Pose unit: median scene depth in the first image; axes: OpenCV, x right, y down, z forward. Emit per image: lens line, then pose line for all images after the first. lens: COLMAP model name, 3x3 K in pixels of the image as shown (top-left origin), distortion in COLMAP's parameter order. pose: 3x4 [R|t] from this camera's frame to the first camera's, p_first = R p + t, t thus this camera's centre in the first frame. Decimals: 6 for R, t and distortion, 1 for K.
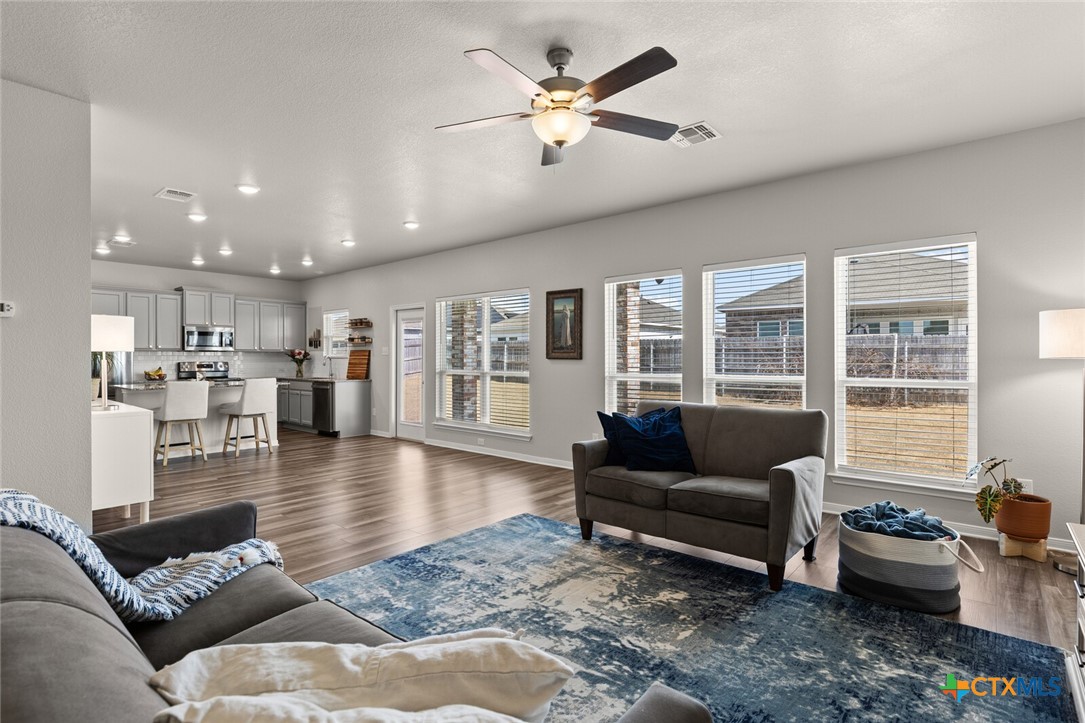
lens RADIAL K [[527.4, 0, 530.5], [0, 527.4, 357.3], [0, 0, 1]] dist [-0.009147, -0.000248]
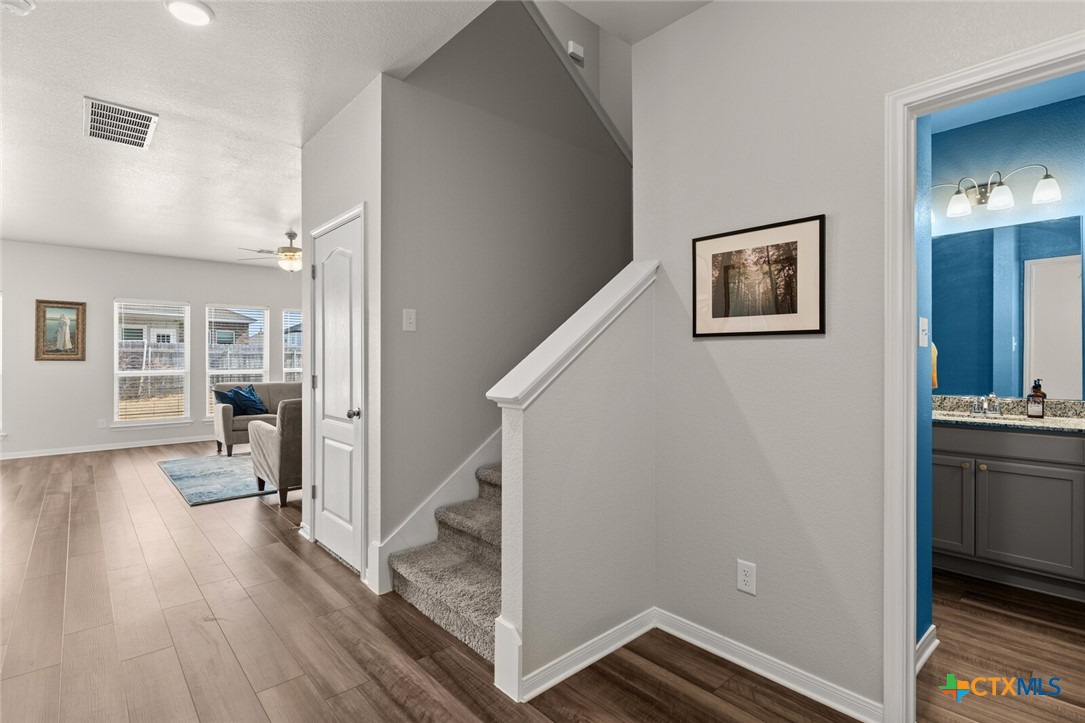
lens RADIAL K [[515.8, 0, 542.5], [0, 515.8, 361.5], [0, 0, 1]] dist [-0.002251, -0.001098]
pose [[0.112175, -0.001757, 0.993687, -1.561844], [-0.002106, 0.999996, 0.002005, 0.001928], [-0.993686, -0.002317, 0.112171, -0.298991]]
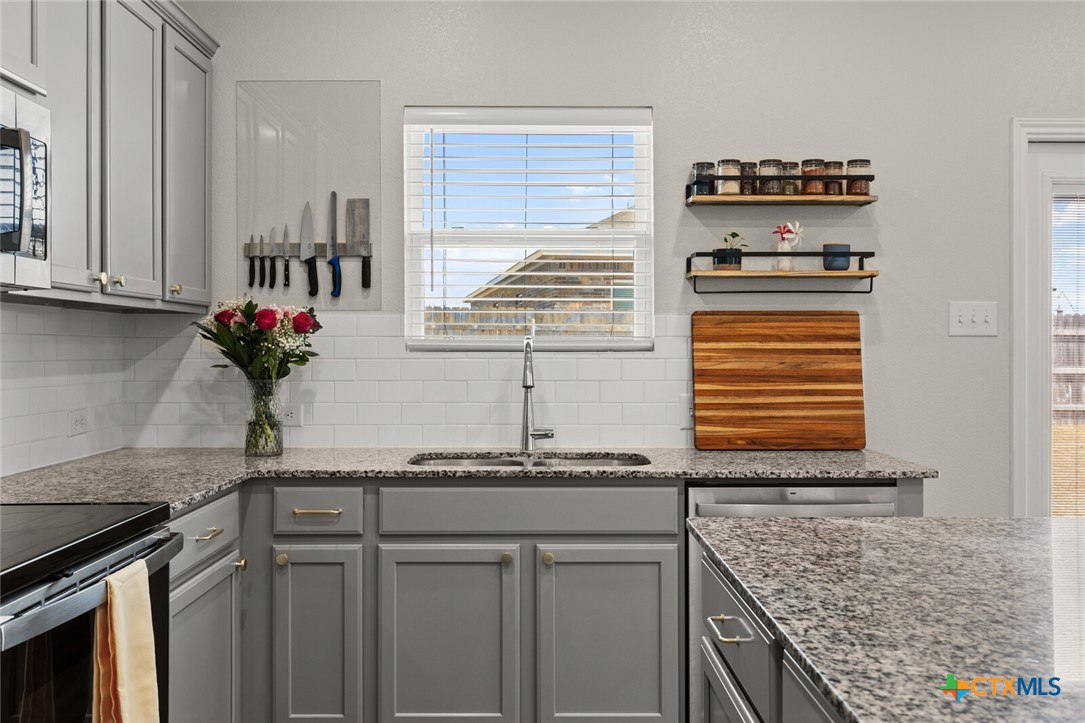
lens RADIAL K [[955.1, 0, 540.6], [0, 955.1, 345.0], [0, 0, 1]] dist [0.004792, 0.001140]
pose [[0.748152, 0.004540, 0.663512, -1.590301], [-0.001820, 0.999987, -0.004790, 0.004592], [-0.663525, 0.002376, 0.748150, 1.902531]]
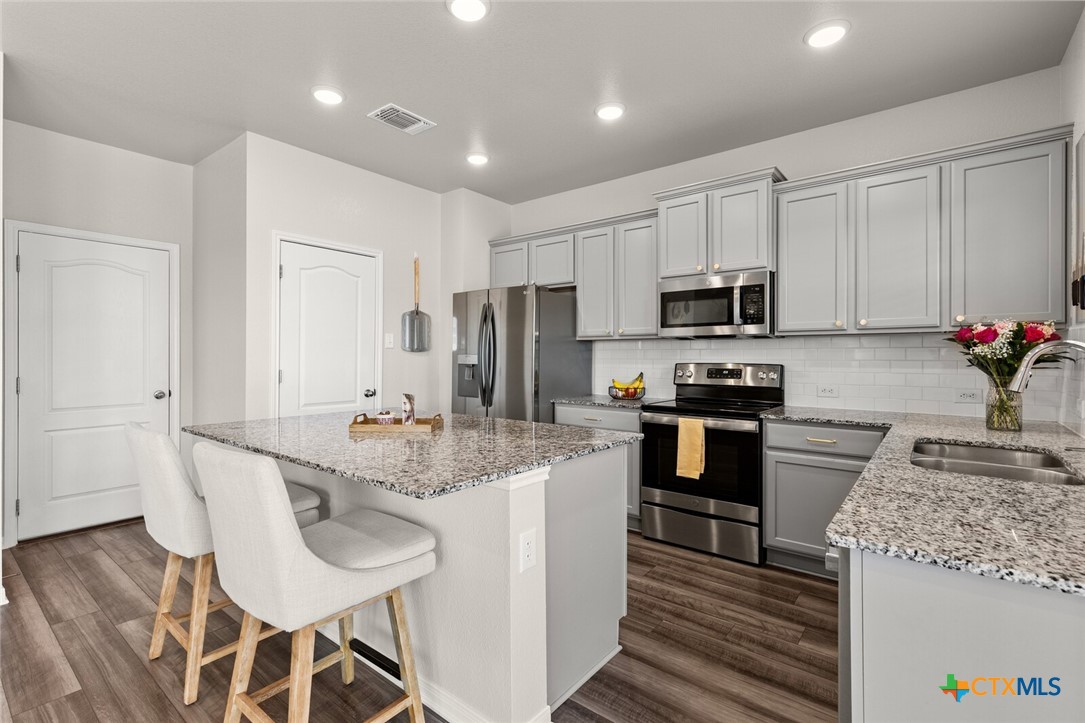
lens RADIAL K [[493.2, 0, 536.9], [0, 493.2, 356.2], [0, 0, 1]] dist [0.002005, 0.000112]
pose [[0.051389, 0.002725, -0.998675, -0.588225], [0.001226, 0.999995, 0.002792, 0.004386], [0.998678, -0.001368, 0.051386, 2.090334]]
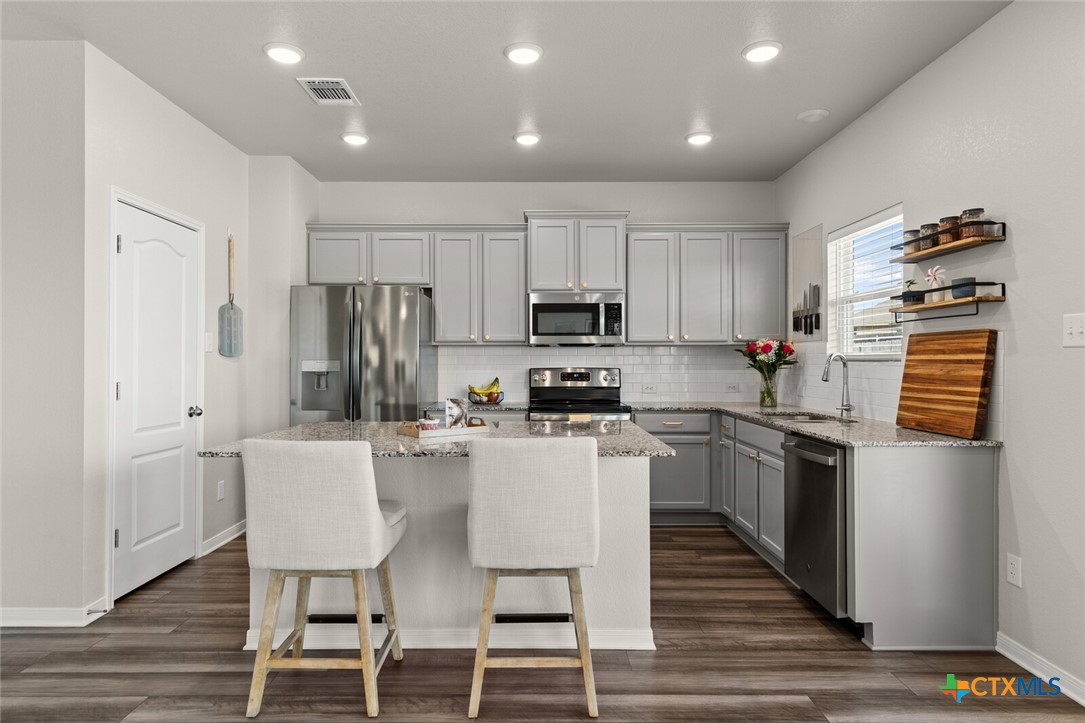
lens RADIAL K [[630.3, 0, 538.0], [0, 630.3, 361.6], [0, 0, 1]] dist [0.001548, 0.000274]
pose [[0.664649, 0.001246, -0.747154, -0.528957], [0.001256, 0.999995, 0.002785, 0.003101], [0.747154, -0.002790, 0.664645, 1.485143]]
